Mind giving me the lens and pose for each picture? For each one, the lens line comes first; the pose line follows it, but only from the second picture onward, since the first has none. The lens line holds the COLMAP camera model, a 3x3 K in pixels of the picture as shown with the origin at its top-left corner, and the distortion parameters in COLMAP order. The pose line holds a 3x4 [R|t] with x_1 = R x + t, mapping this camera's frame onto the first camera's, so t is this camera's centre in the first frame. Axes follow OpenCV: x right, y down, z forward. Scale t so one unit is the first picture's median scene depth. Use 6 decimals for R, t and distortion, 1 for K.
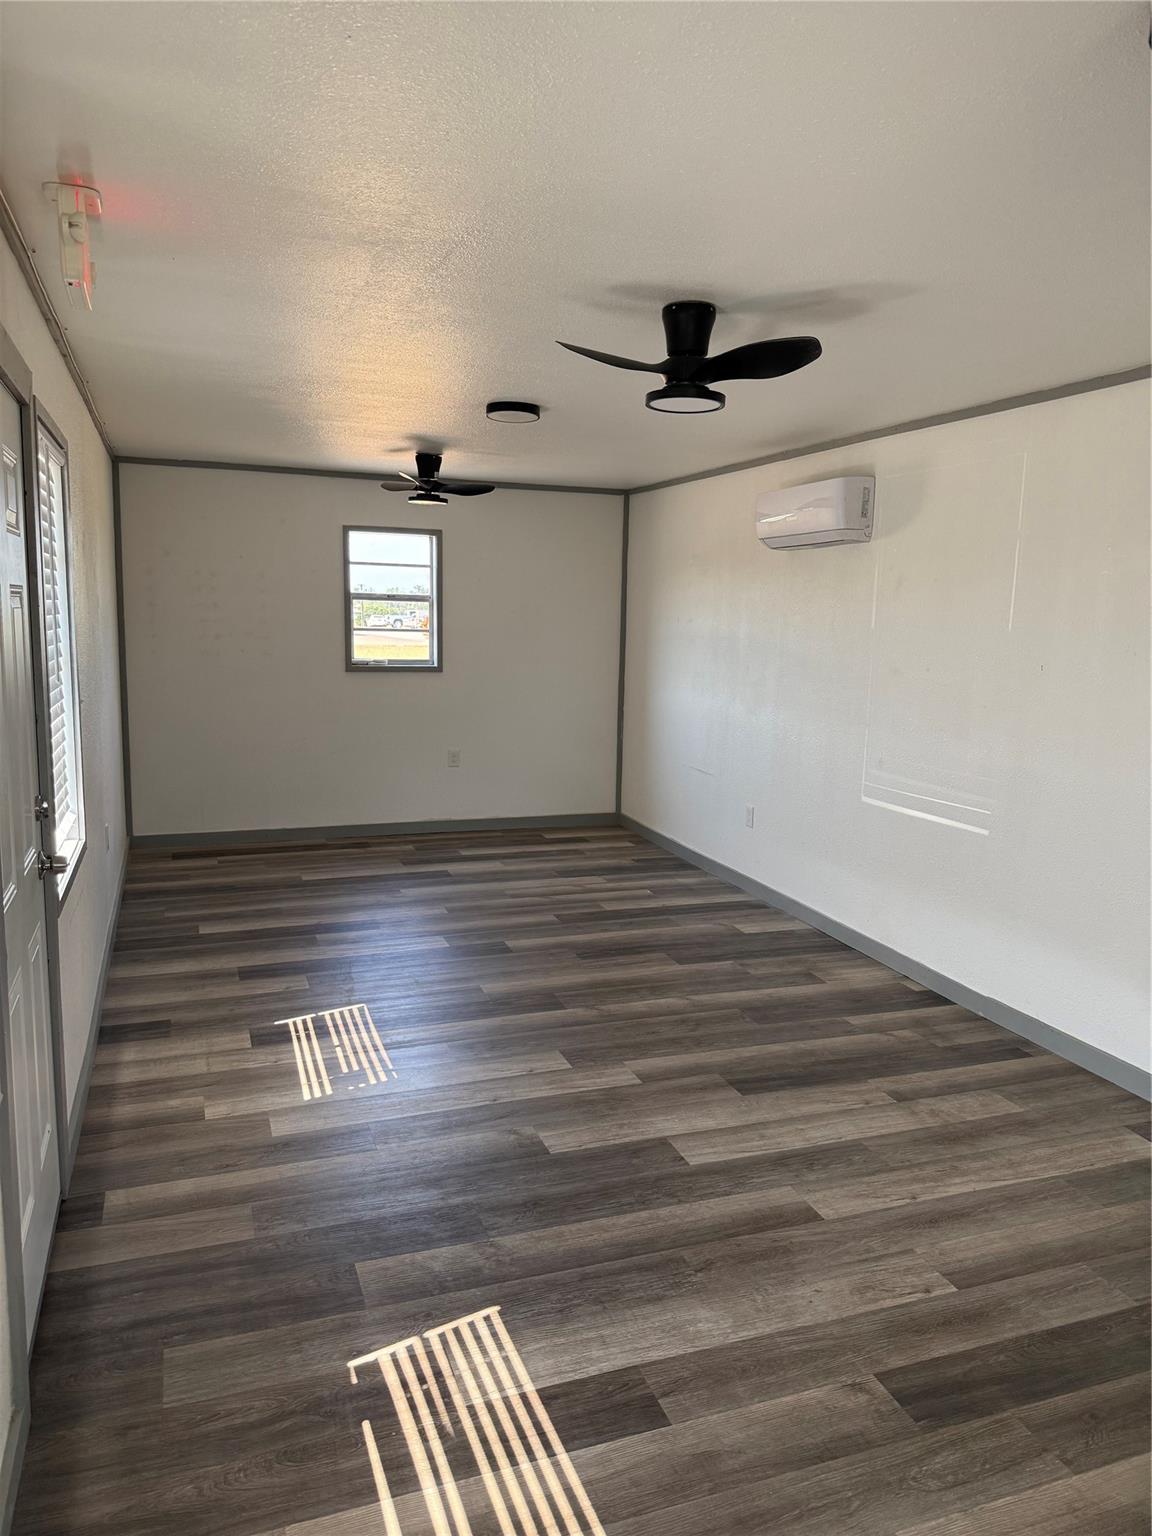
lens RADIAL K [[1073.8, 0, 583.1], [0, 1073.8, 770.8], [0, 0, 1]] dist [0.094859, -0.159019]
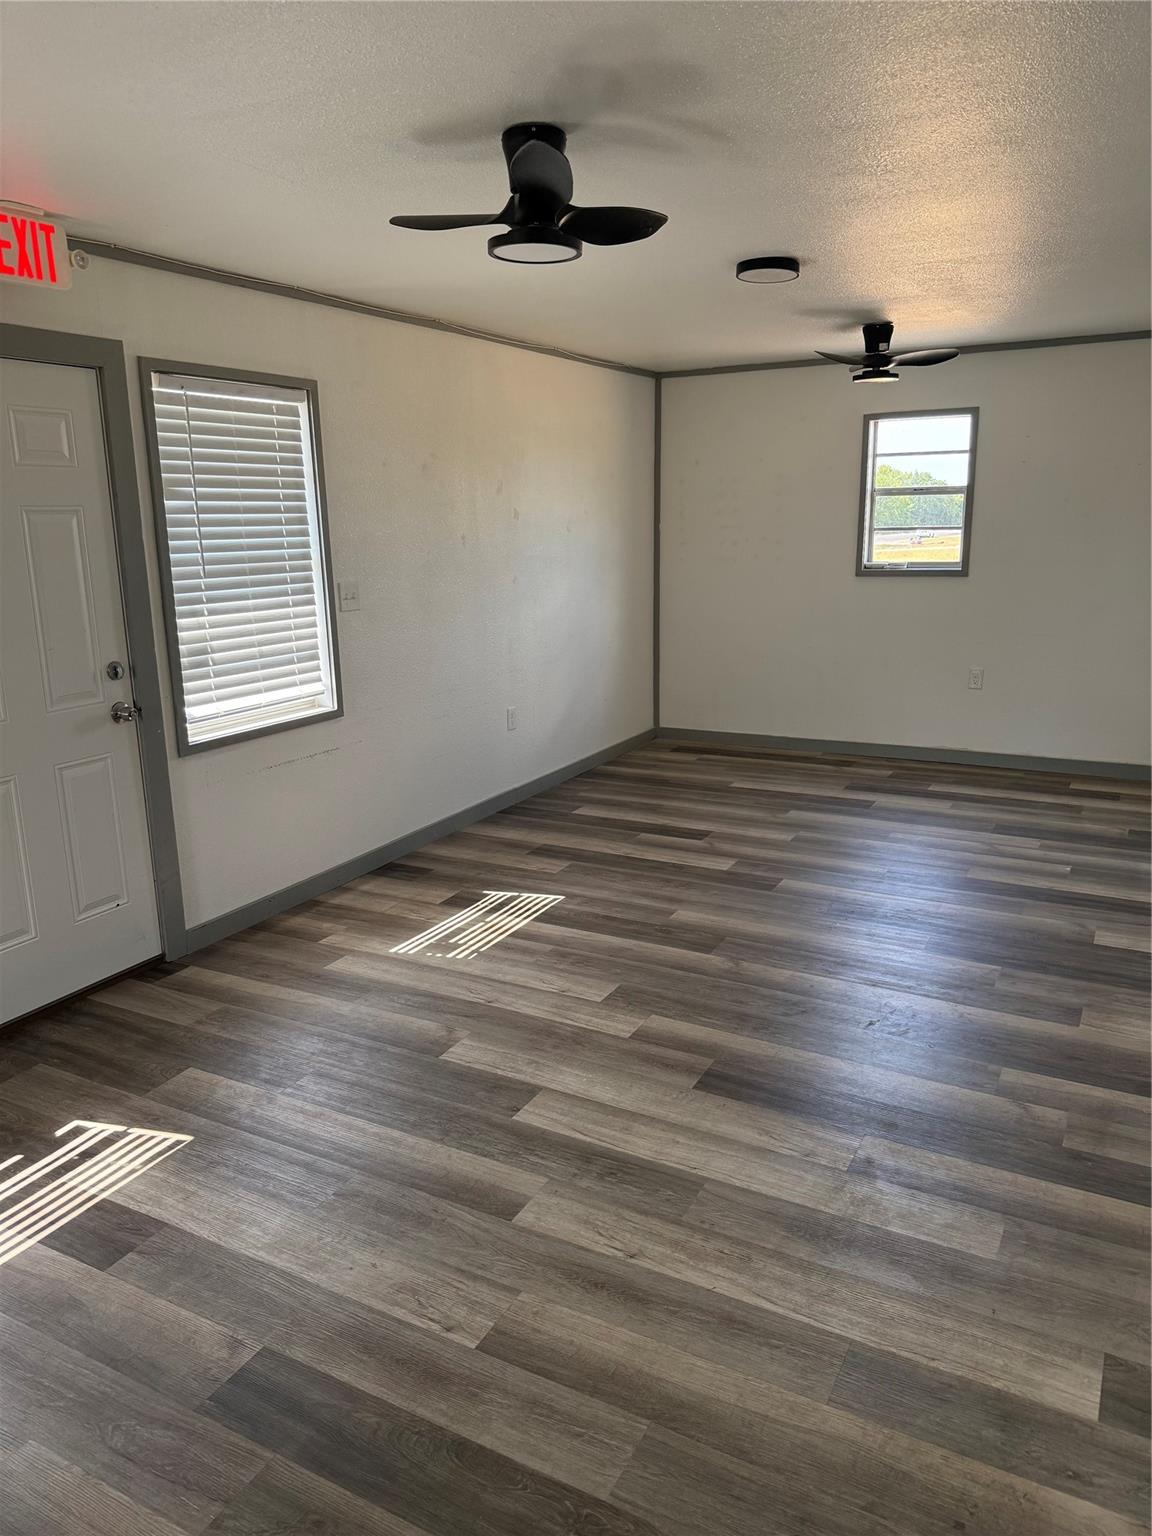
lens RADIAL K [[1090.4, 0, 576.2], [0, 1090.4, 763.1], [0, 0, 1]] dist [0.113842, -0.218590]
pose [[0.666346, 0.134882, -0.733342, 0.648968], [-0.081736, 0.990789, 0.107965, -0.029555], [0.741149, -0.012001, 0.671233, 0.358830]]
